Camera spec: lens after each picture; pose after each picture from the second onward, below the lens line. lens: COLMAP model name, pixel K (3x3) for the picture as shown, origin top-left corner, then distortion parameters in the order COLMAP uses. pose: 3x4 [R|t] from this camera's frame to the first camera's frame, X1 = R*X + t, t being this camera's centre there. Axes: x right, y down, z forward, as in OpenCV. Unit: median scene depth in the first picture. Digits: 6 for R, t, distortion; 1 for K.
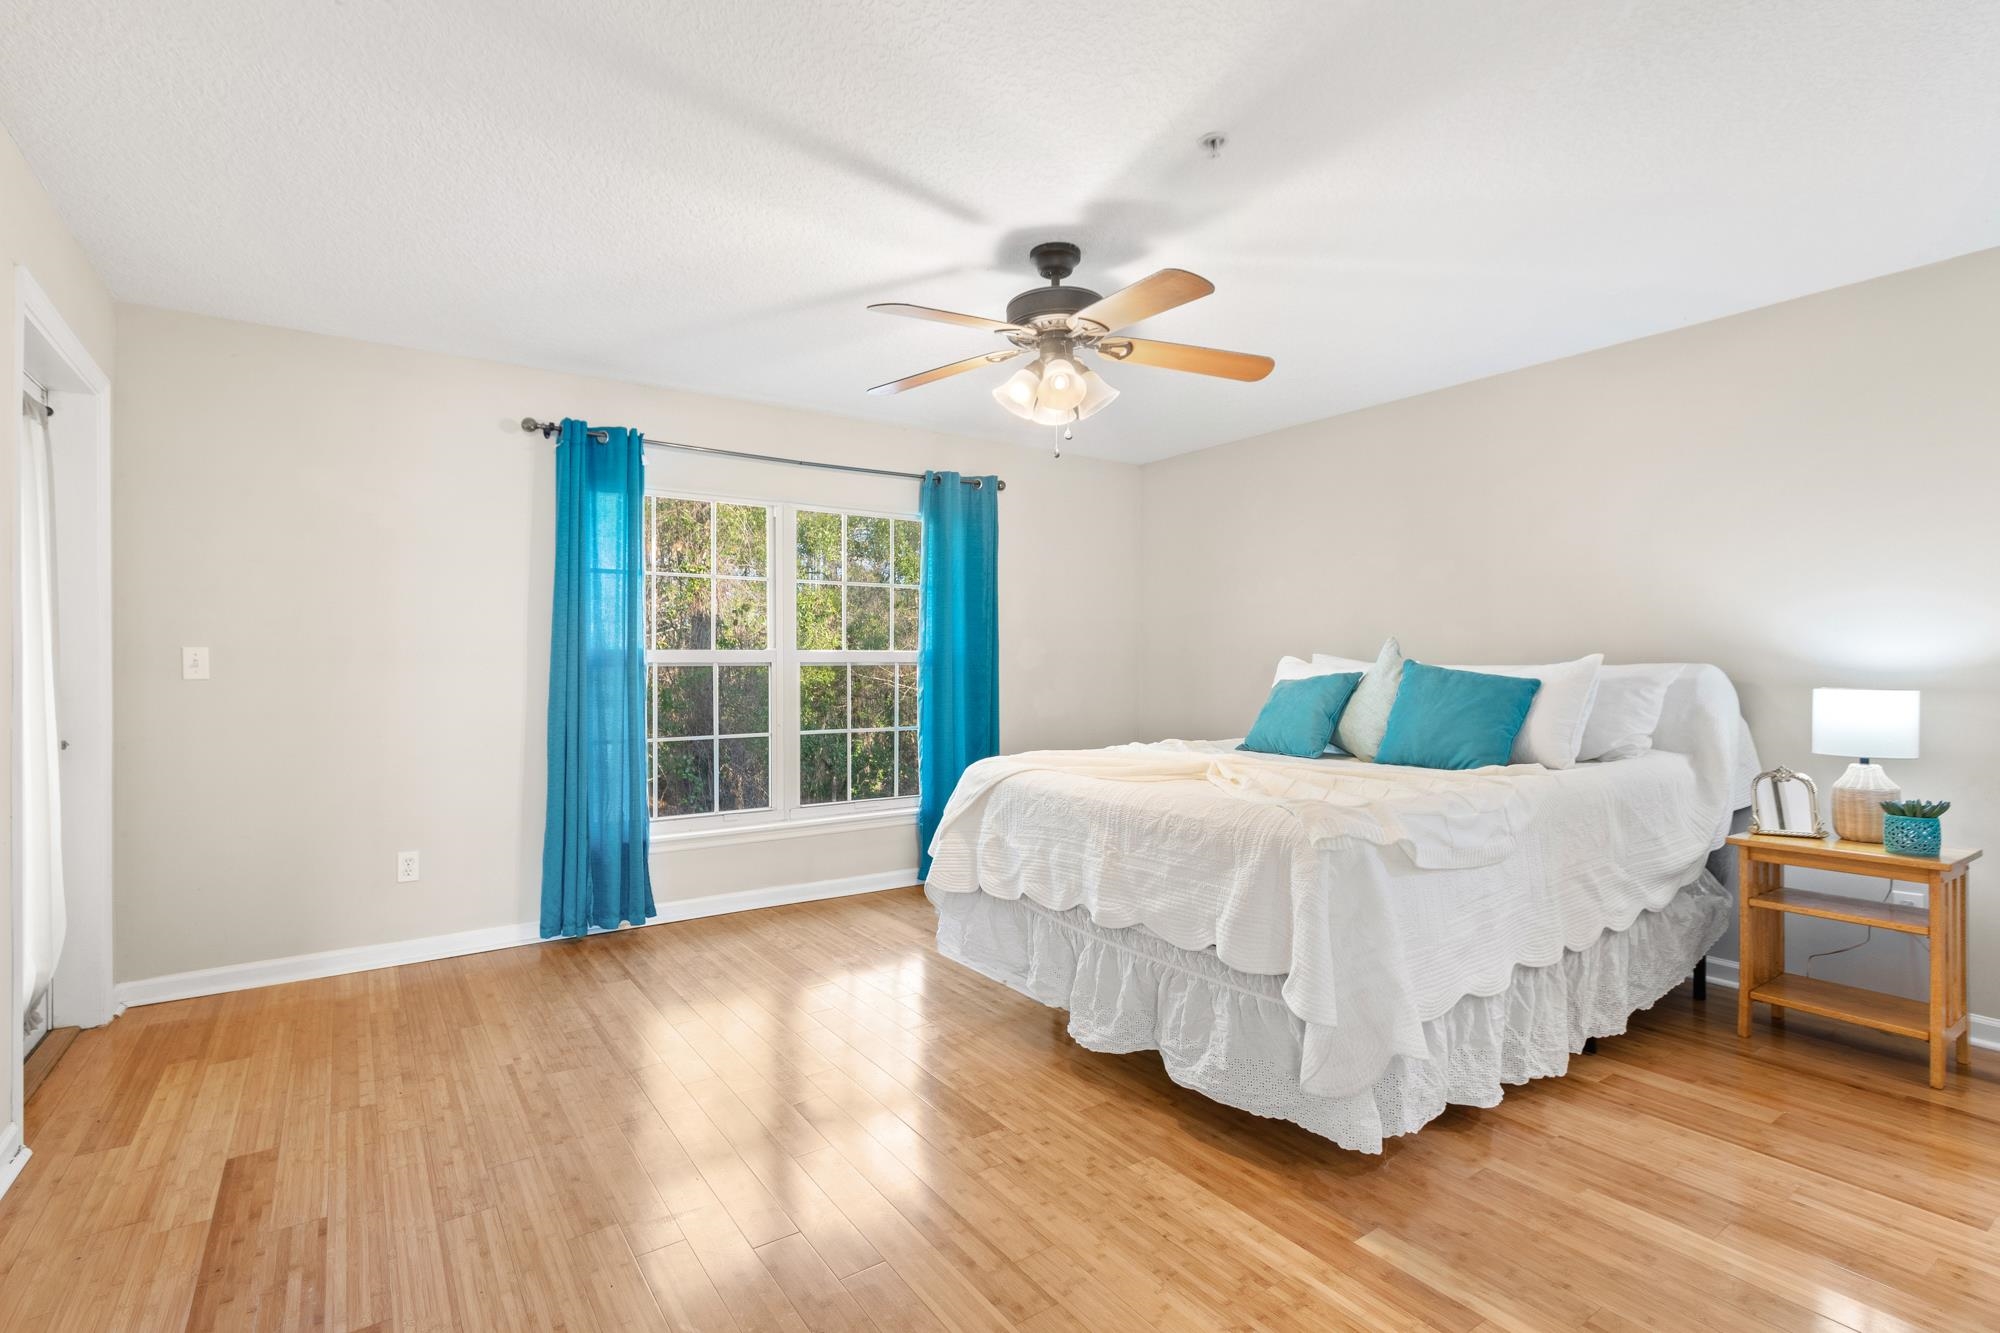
lens RADIAL K [[950.9, 0, 995.1], [0, 950.9, 670.7], [0, 0, 1]] dist [0.006291, -0.003398]
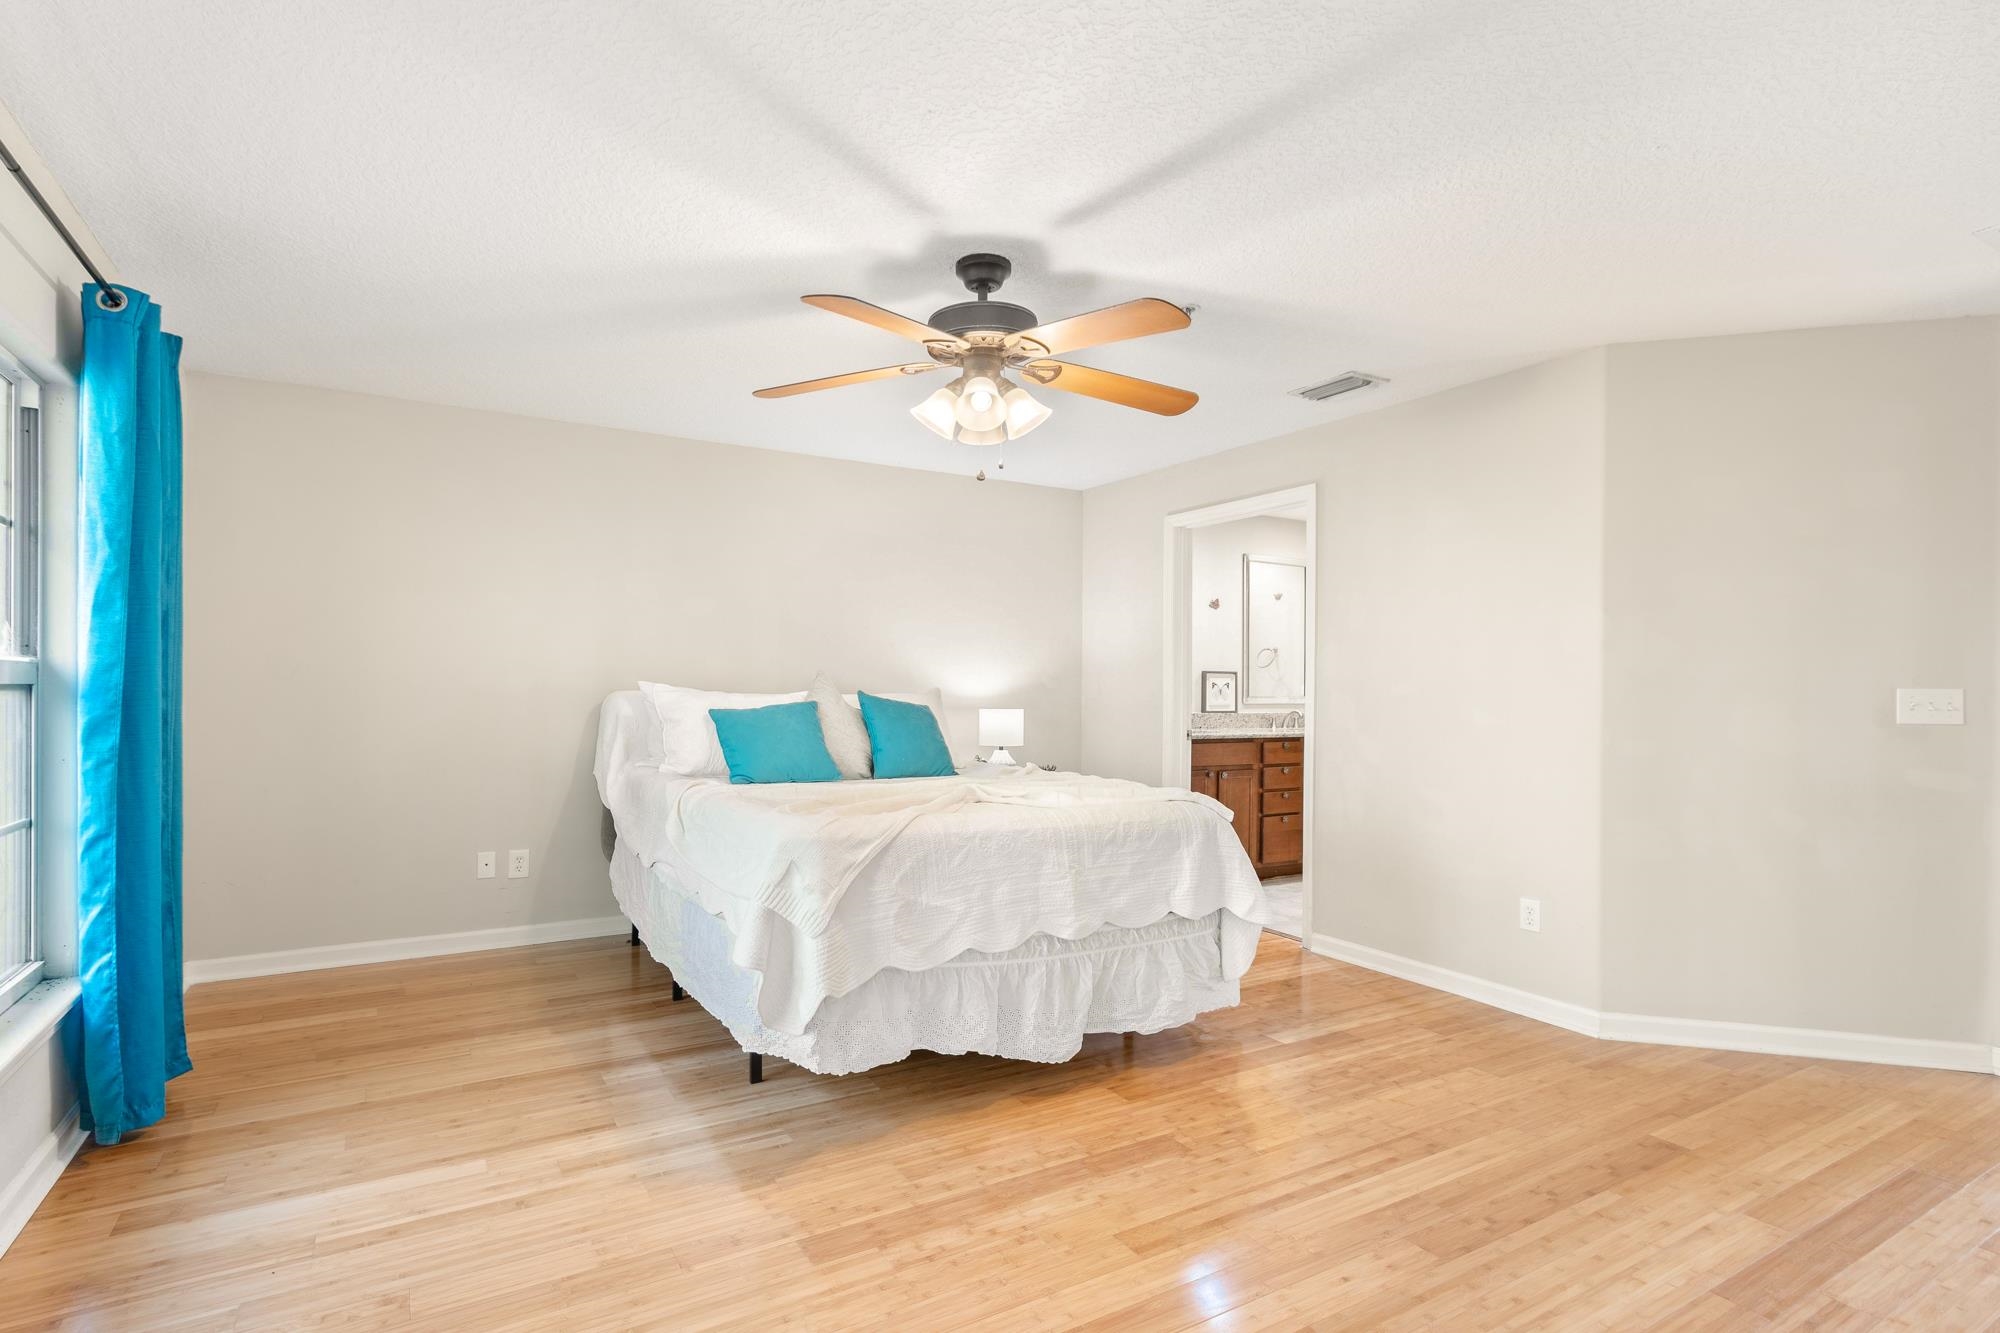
lens RADIAL K [[950.9, 0, 909.7], [0, 950.9, 689.3], [0, 0, 1]] dist [0.006291, -0.003398]
pose [[0.096263, 0.002633, 0.995352, -0.974767], [-0.008566, 0.999962, -0.001817, -0.013321], [-0.995319, -0.008351, 0.096281, 1.073069]]
